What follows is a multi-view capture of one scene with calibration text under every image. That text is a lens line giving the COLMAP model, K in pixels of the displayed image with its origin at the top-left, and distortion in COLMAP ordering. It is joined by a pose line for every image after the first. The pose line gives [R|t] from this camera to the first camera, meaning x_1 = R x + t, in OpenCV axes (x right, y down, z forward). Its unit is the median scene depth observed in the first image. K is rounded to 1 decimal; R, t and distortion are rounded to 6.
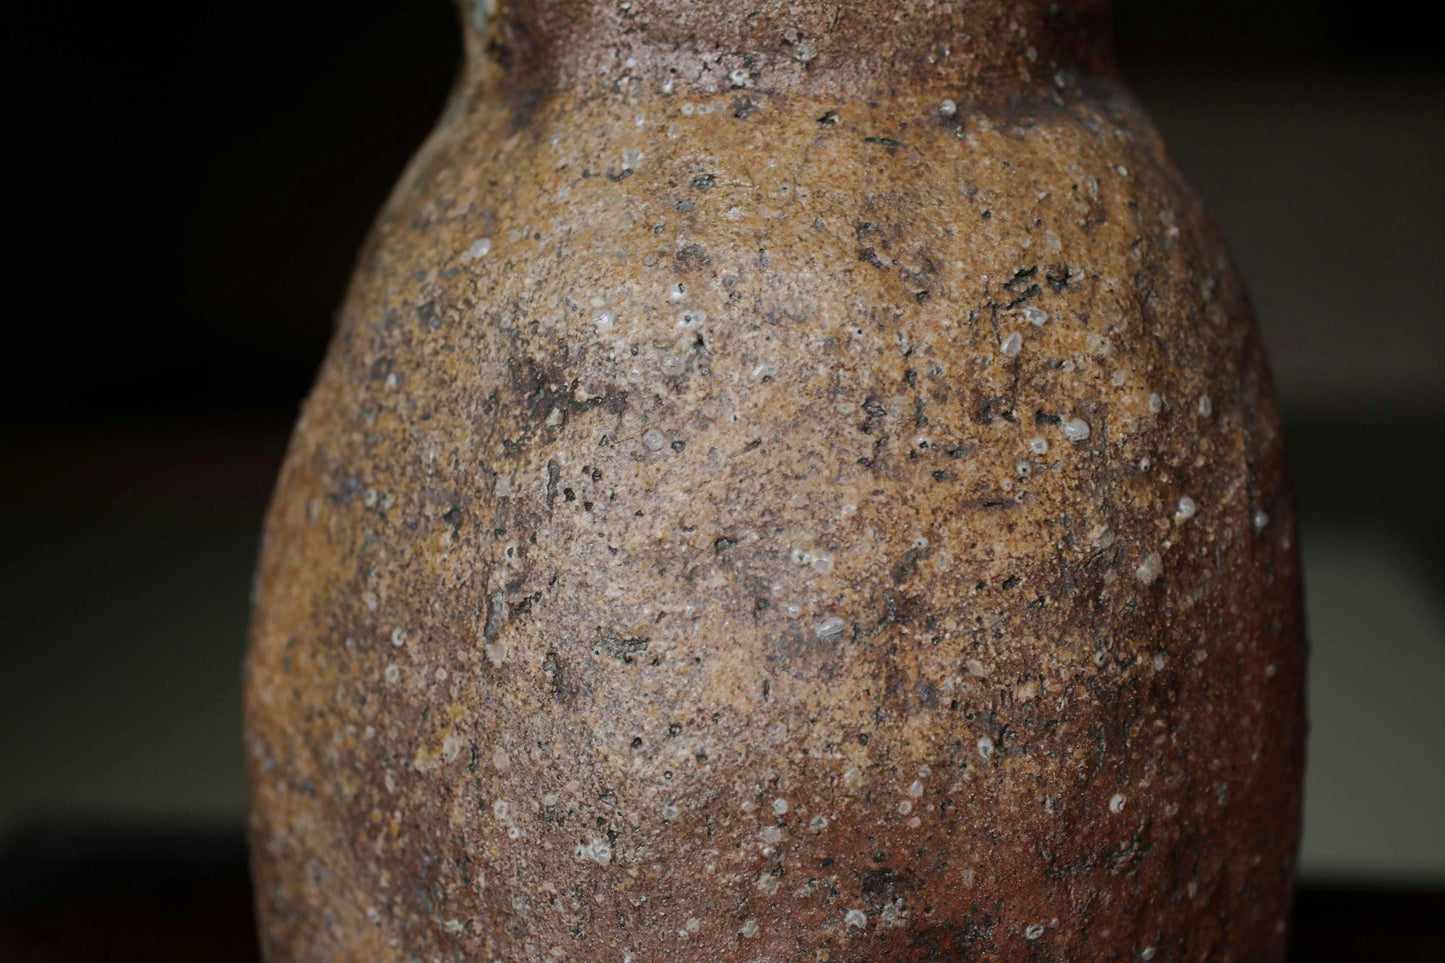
lens RADIAL K [[2359.8, 0, 722.5], [0, 2359.8, 481.5], [0, 0, 1]] dist [0.000038, 0.105699]
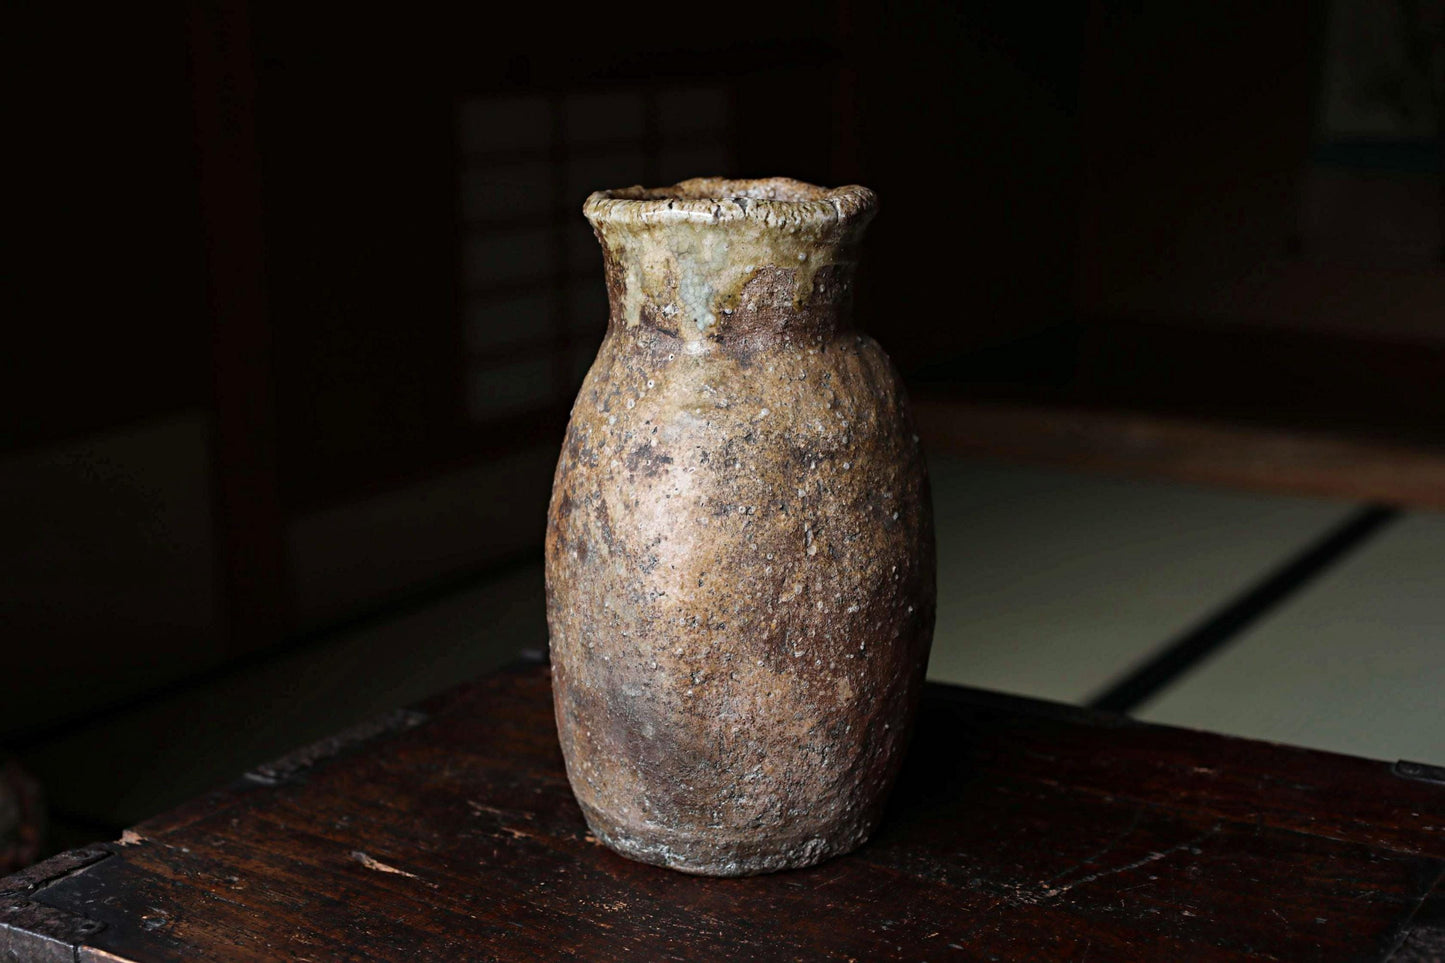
lens RADIAL K [[2149.8, 0, 722.5], [0, 2149.8, 481.5], [0, 0, 1]] dist [-0.047347, 0.201426]
pose [[0.612202, -0.184156, 0.768958, -2.167017], [0.171670, 0.980259, 0.098087, -0.285526], [-0.771841, 0.071958, 0.631730, -0.564417]]
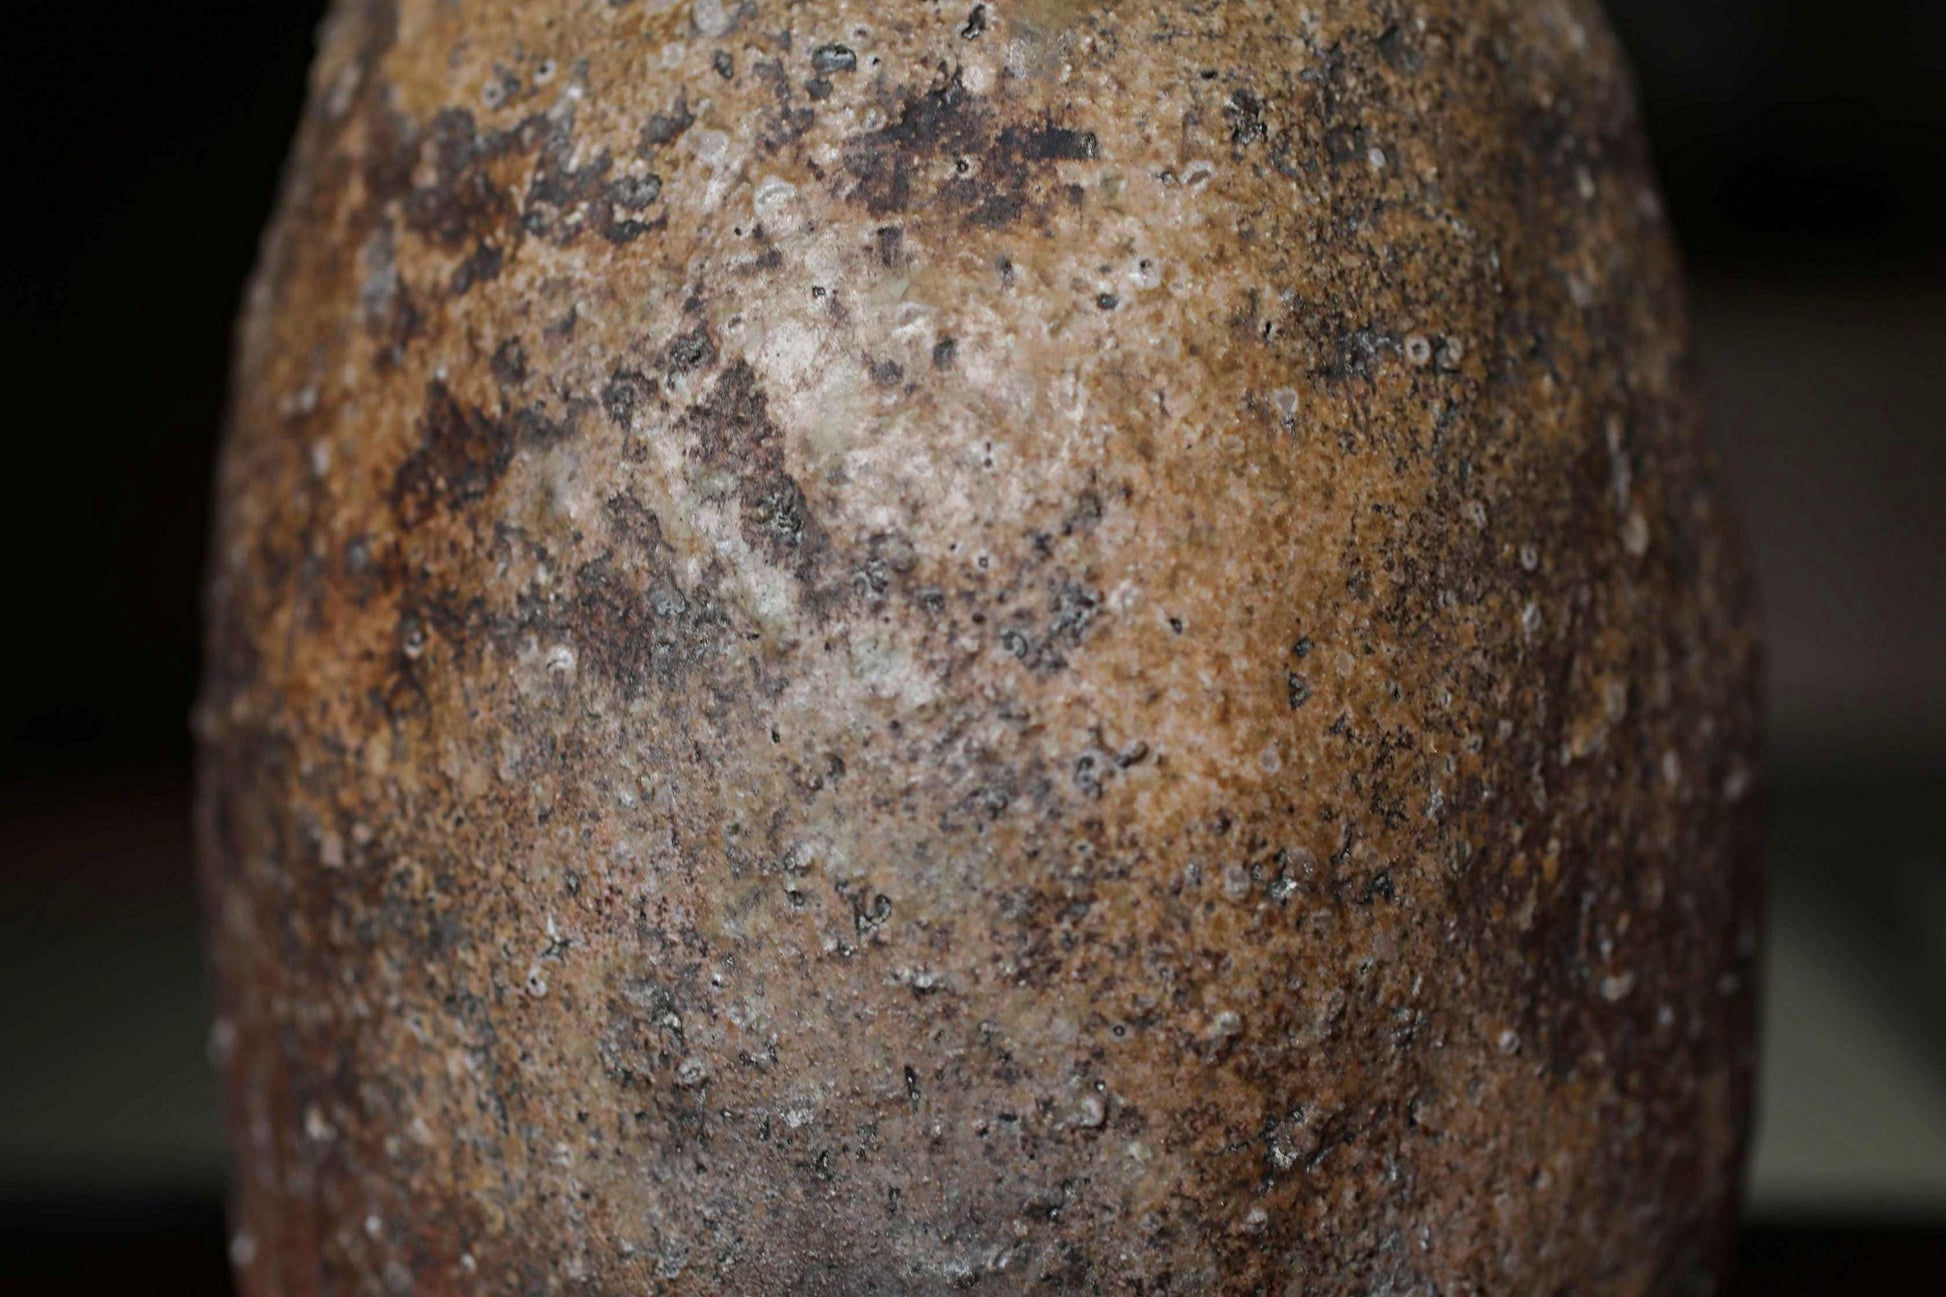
lens RADIAL K [[3178.0, 0, 973.0], [0, 3178.0, 648.5], [0, 0, 1]] dist [0.000038, 0.105699]
pose [[0.176013, -0.127554, 0.976089, -1.025020], [0.208925, 0.973820, 0.089583, -0.016472], [-0.961961, 0.188162, 0.198054, 1.023859]]
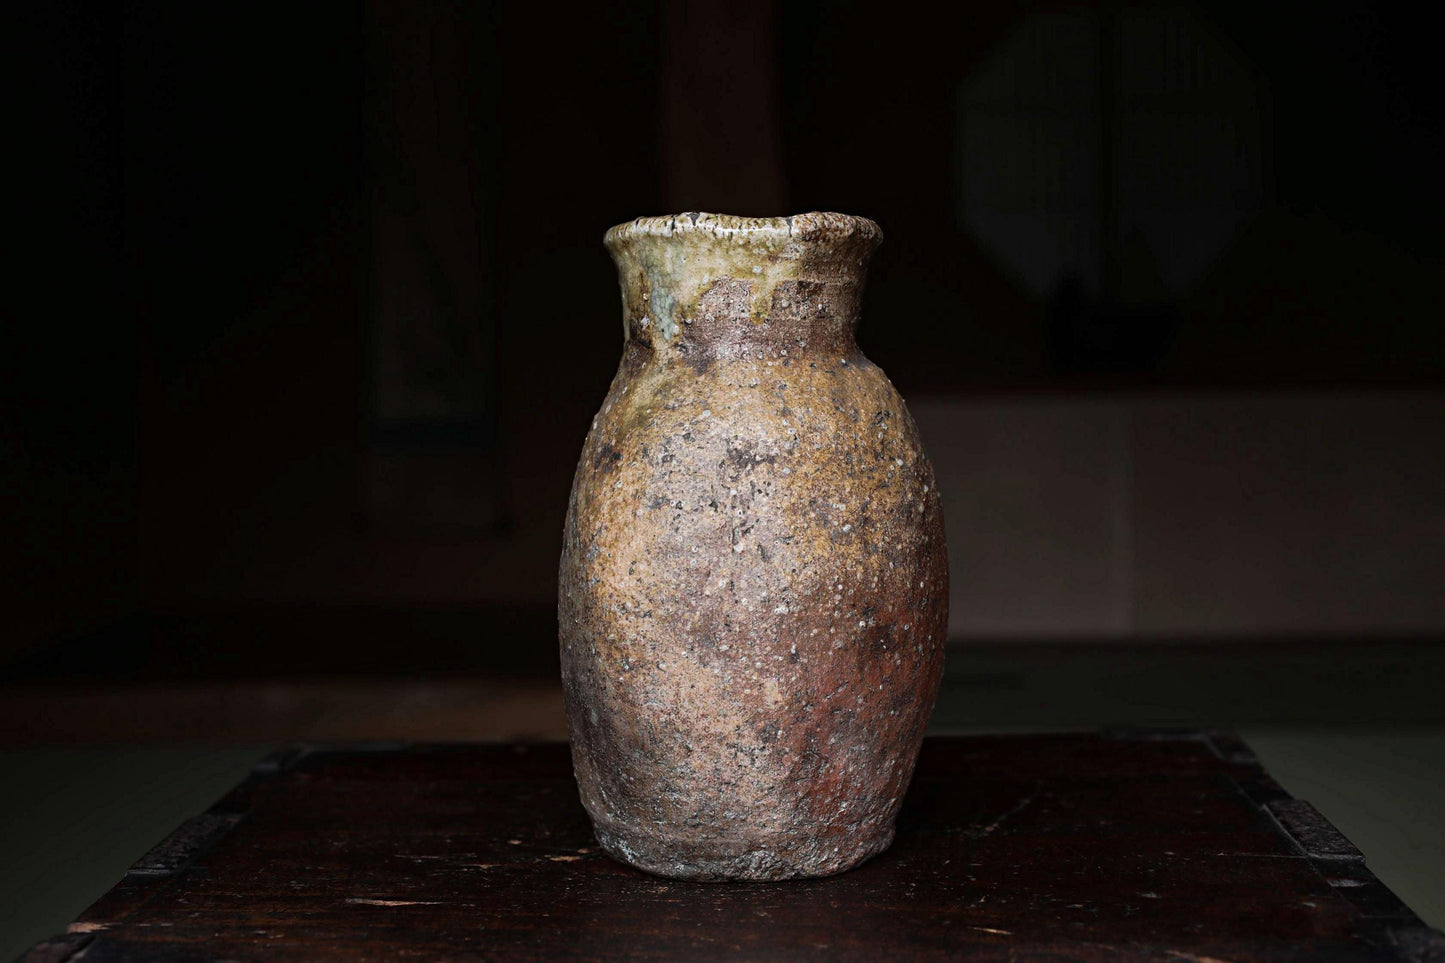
lens RADIAL K [[2149.8, 0, 722.5], [0, 2149.8, 481.5], [0, 0, 1]] dist [-0.047347, 0.201426]
pose [[0.880102, -0.048815, 0.472268, -1.384668], [0.111079, 0.988265, -0.104853, 0.271830], [-0.461608, 0.144740, 0.875196, -1.347289]]
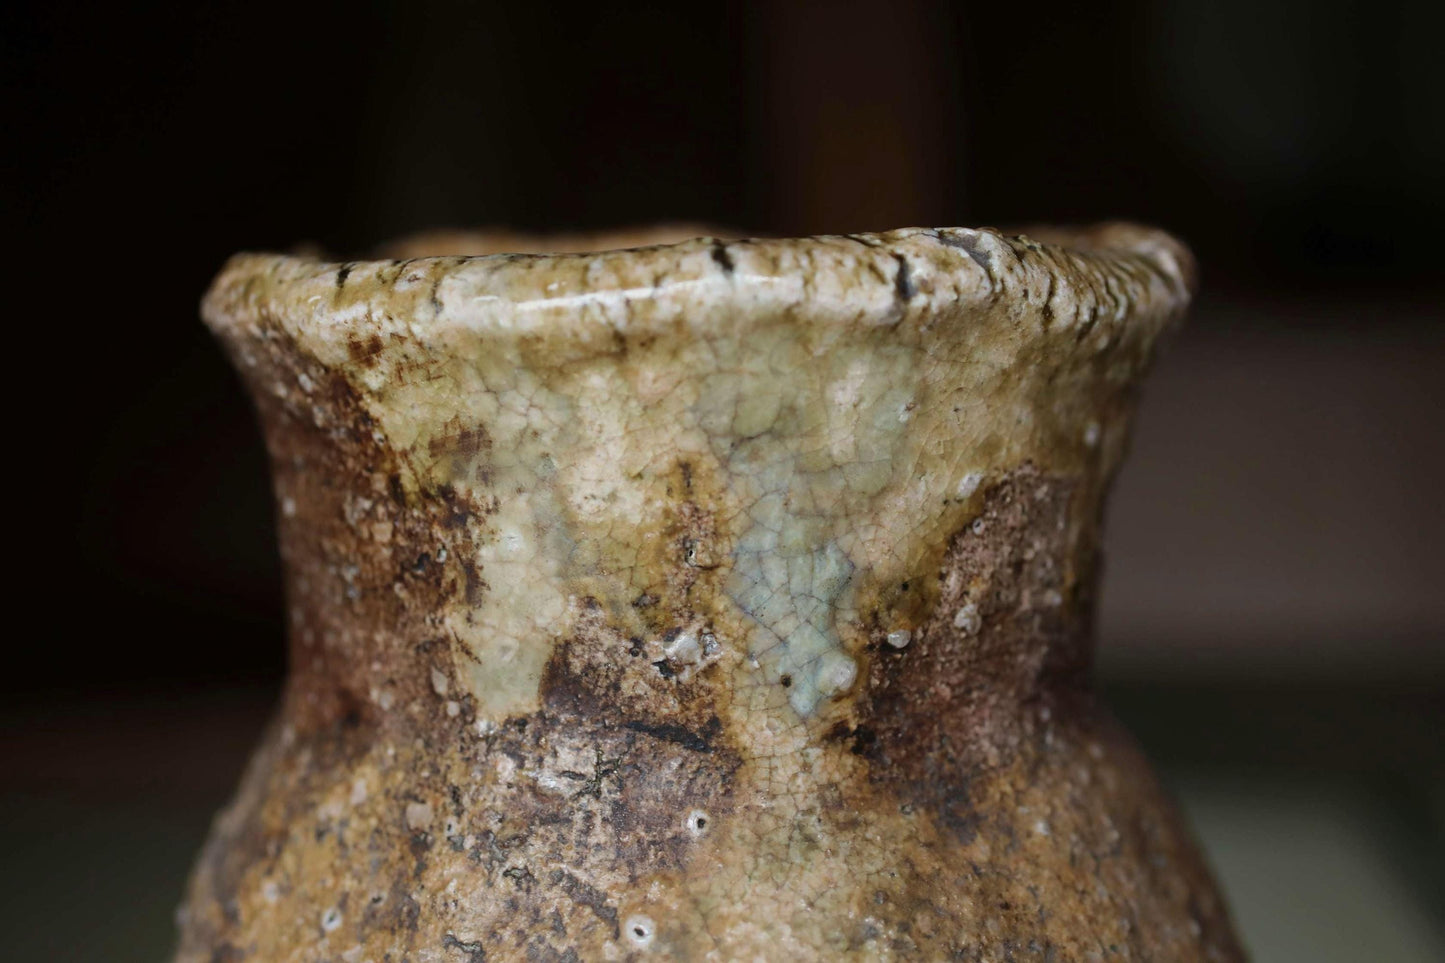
lens RADIAL K [[2359.8, 0, 722.5], [0, 2359.8, 481.5], [0, 0, 1]] dist [0.000038, 0.105699]
pose [[0.178915, -0.112524, 0.977409, -0.891871], [0.206304, 0.975643, 0.074556, -0.355643], [-0.961992, 0.188304, 0.197771, 0.967819]]
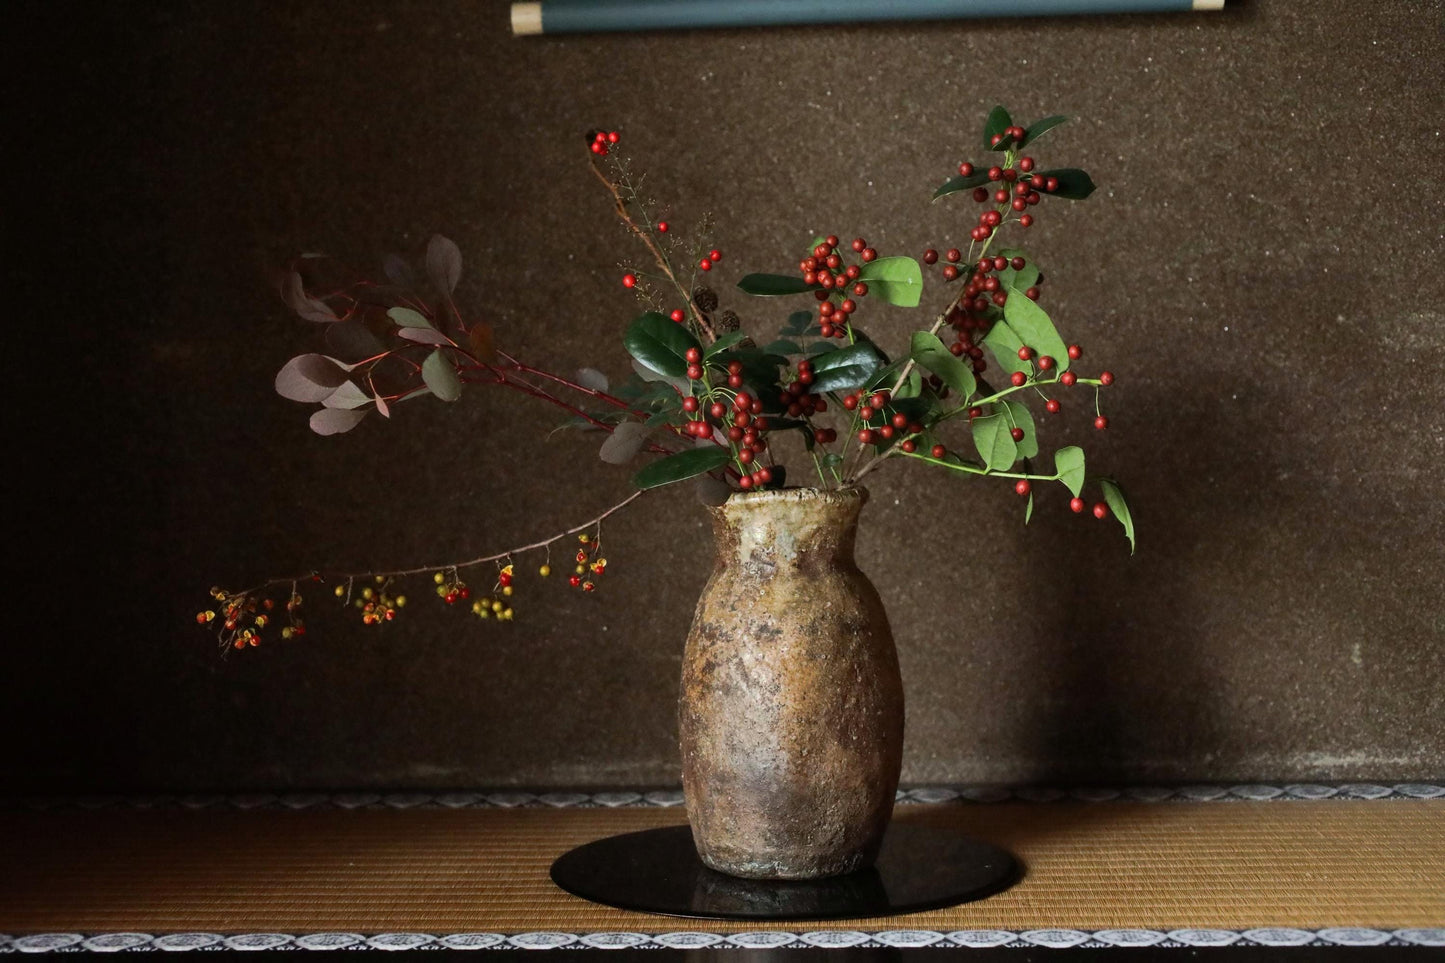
lens RADIAL K [[2359.8, 0, 722.5], [0, 2359.8, 481.5], [0, 0, 1]] dist [0.000038, 0.105699]
pose [[0.392347, -0.037798, 0.919040, -4.988944], [0.205845, 0.977422, -0.047678, -0.167535], [-0.896488, 0.207886, 0.391270, -0.843947]]
